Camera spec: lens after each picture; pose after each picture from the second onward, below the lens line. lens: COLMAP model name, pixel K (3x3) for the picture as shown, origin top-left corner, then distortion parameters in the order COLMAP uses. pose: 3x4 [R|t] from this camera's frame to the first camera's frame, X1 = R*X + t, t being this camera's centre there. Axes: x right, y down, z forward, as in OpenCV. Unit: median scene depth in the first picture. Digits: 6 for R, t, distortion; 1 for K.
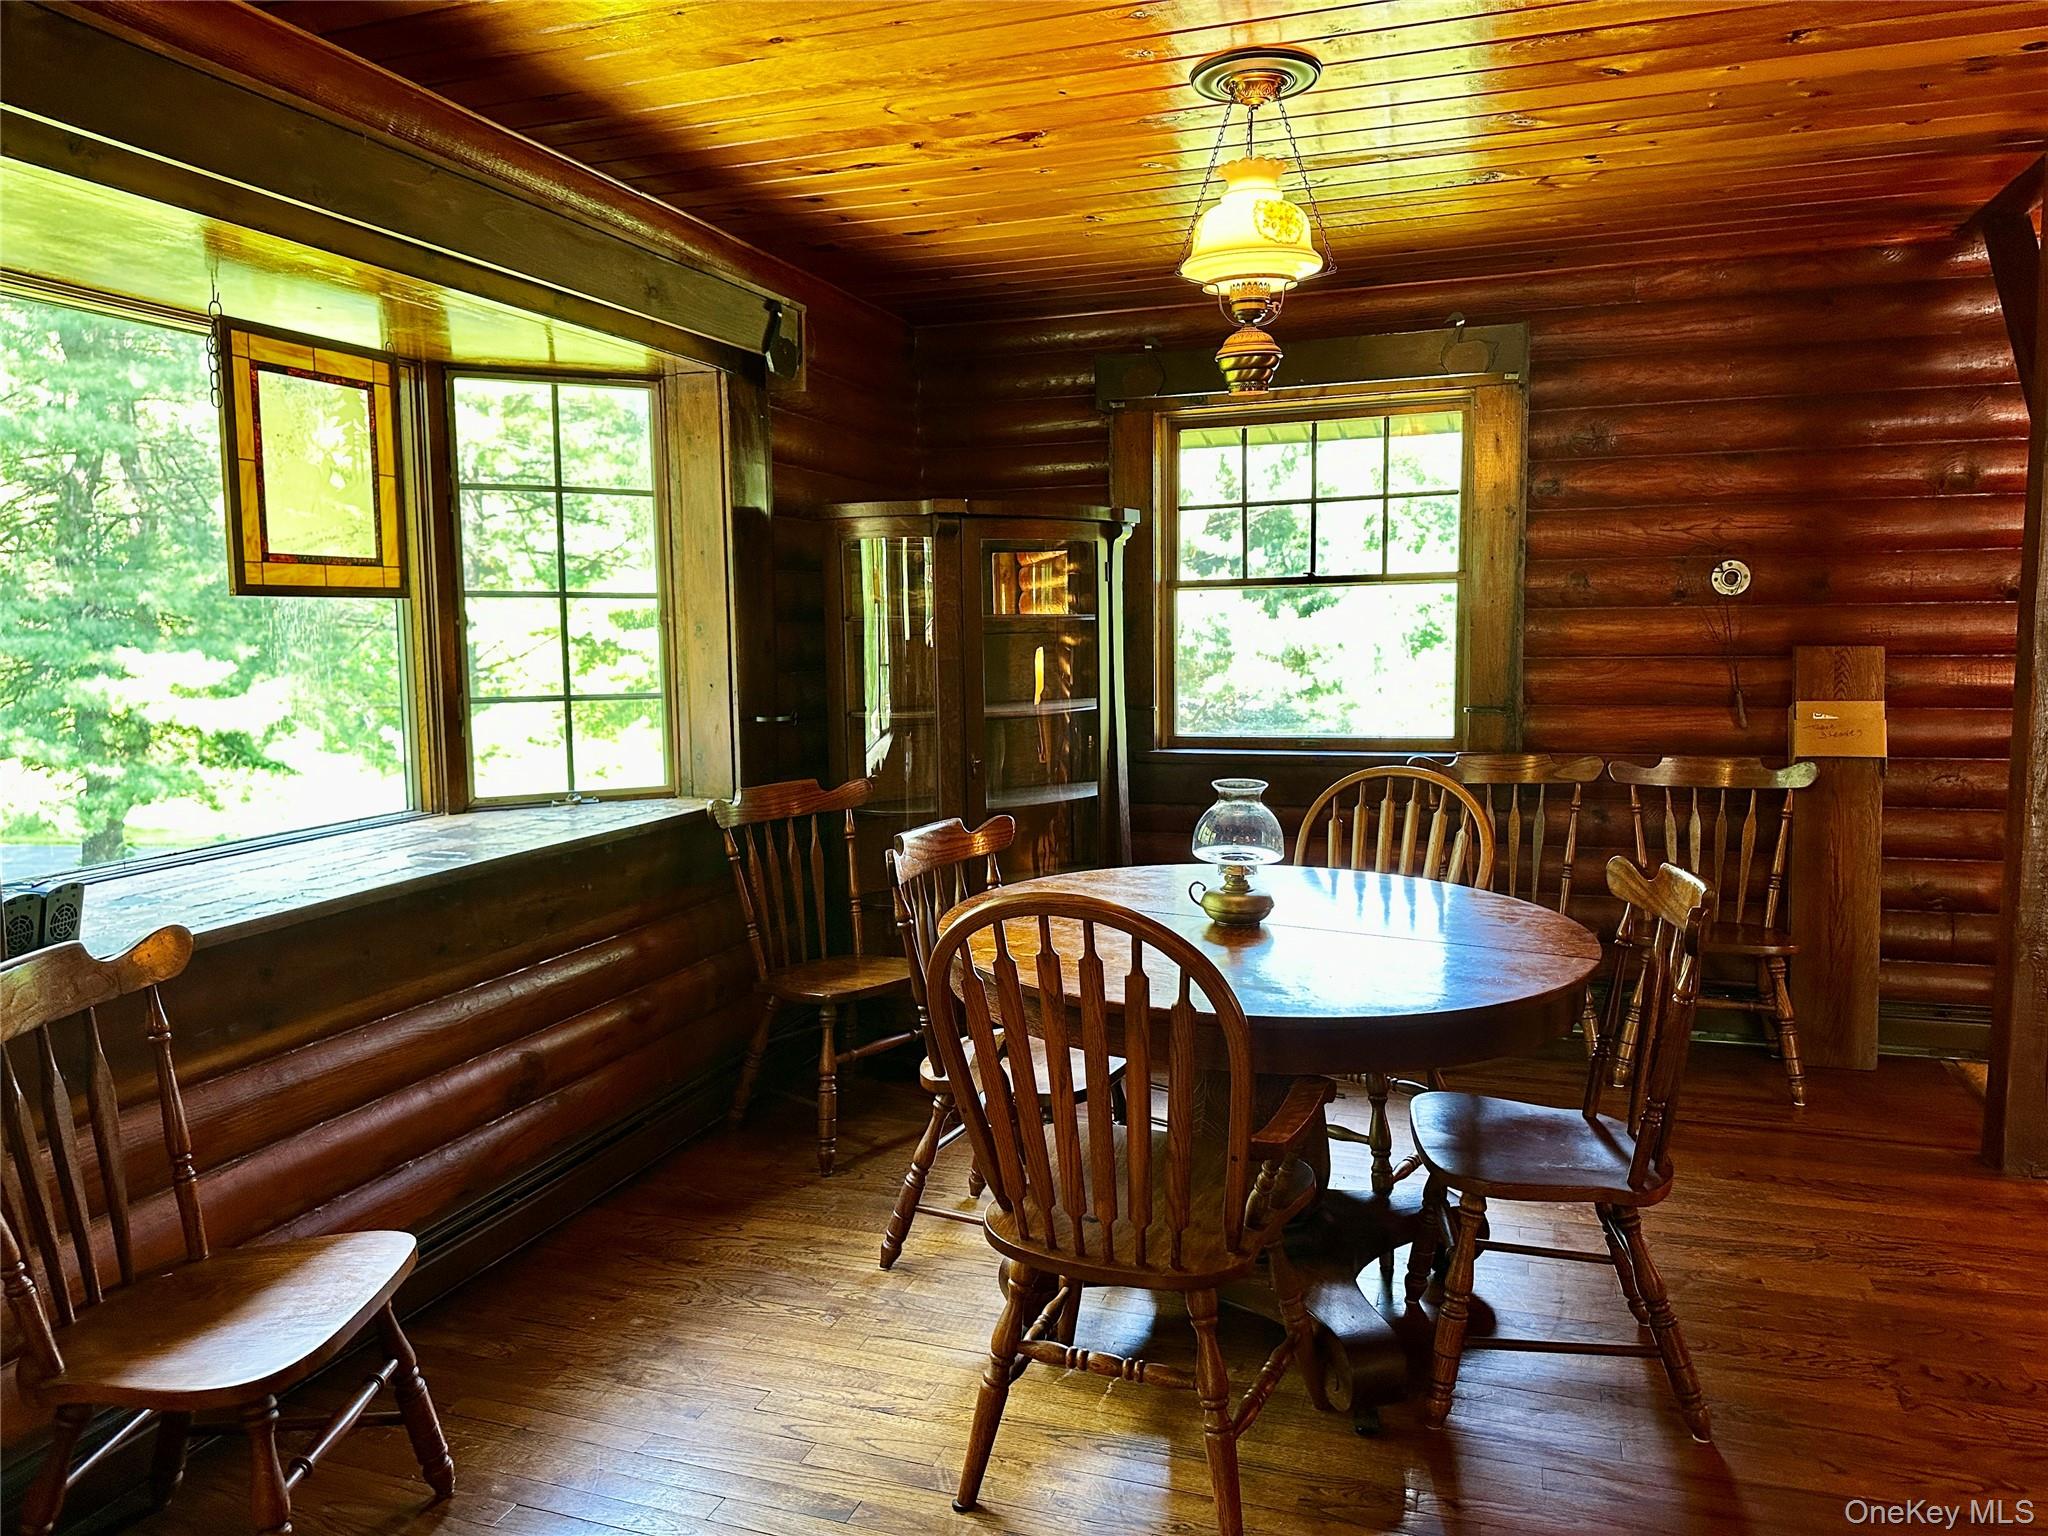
lens RADIAL K [[1425.6, 0, 1030.4], [0, 1425.6, 771.1], [0, 0, 1]] dist [0.113614, -0.162615]
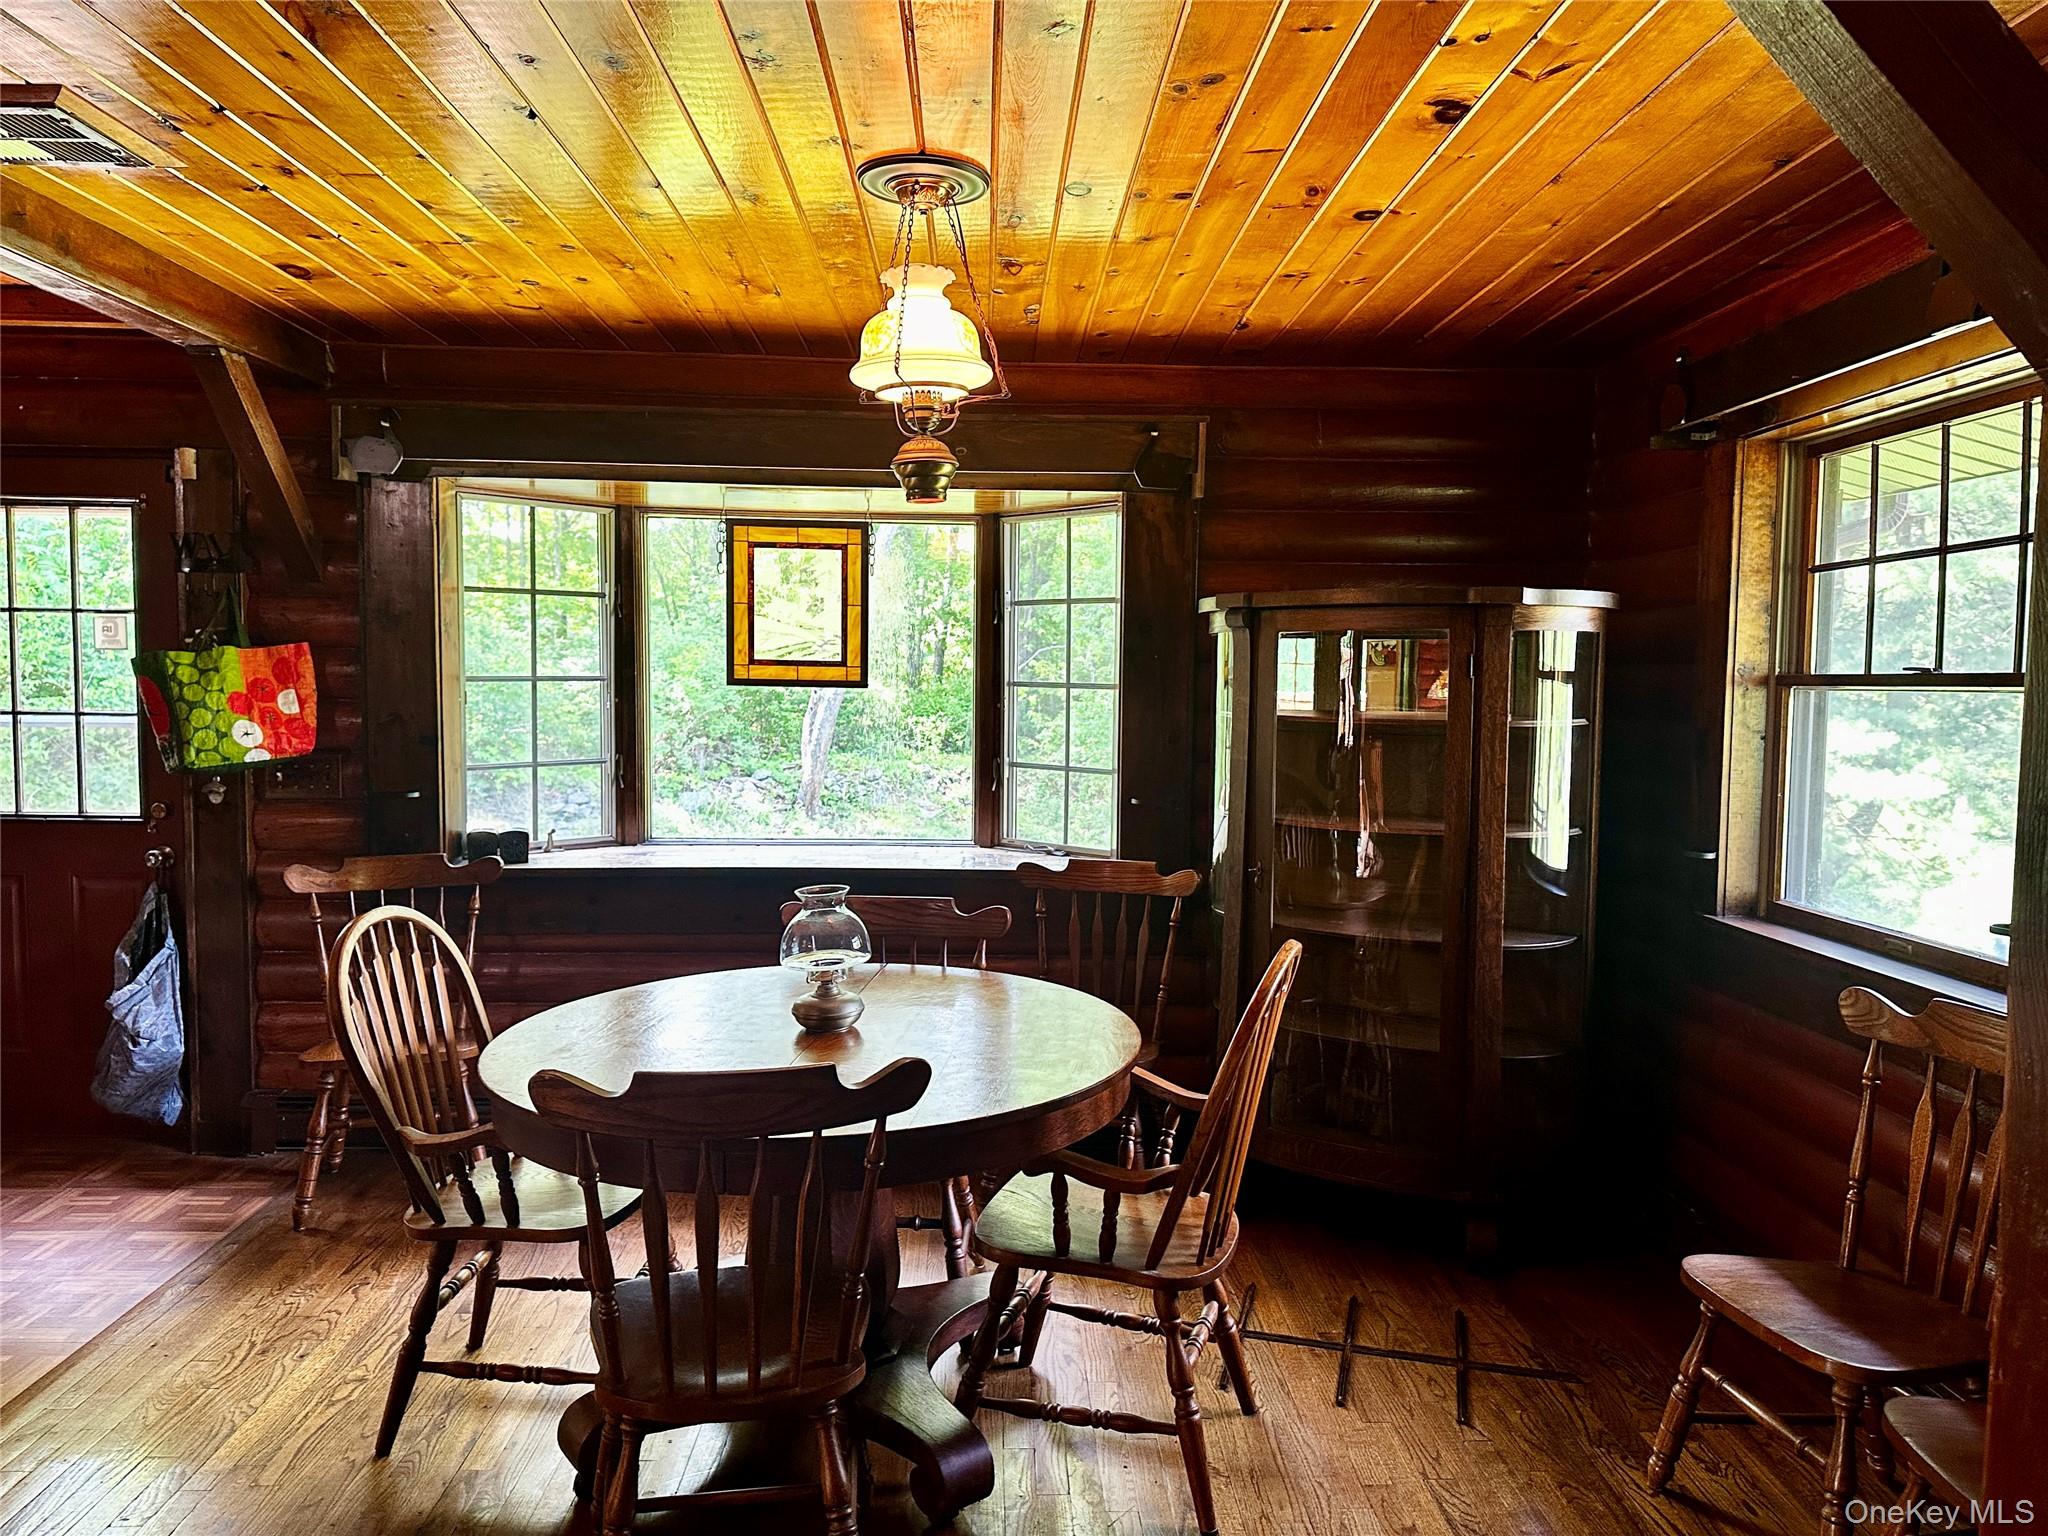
lens RADIAL K [[1418.7, 0, 1025.1], [0, 1418.7, 760.8], [0, 0, 1]] dist [0.197990, -0.162457]
pose [[0.352711, 0.071608, -0.932988, 1.042320], [-0.118314, 0.992478, 0.031446, -0.118730], [0.928222, 0.099294, 0.358530, 0.691828]]
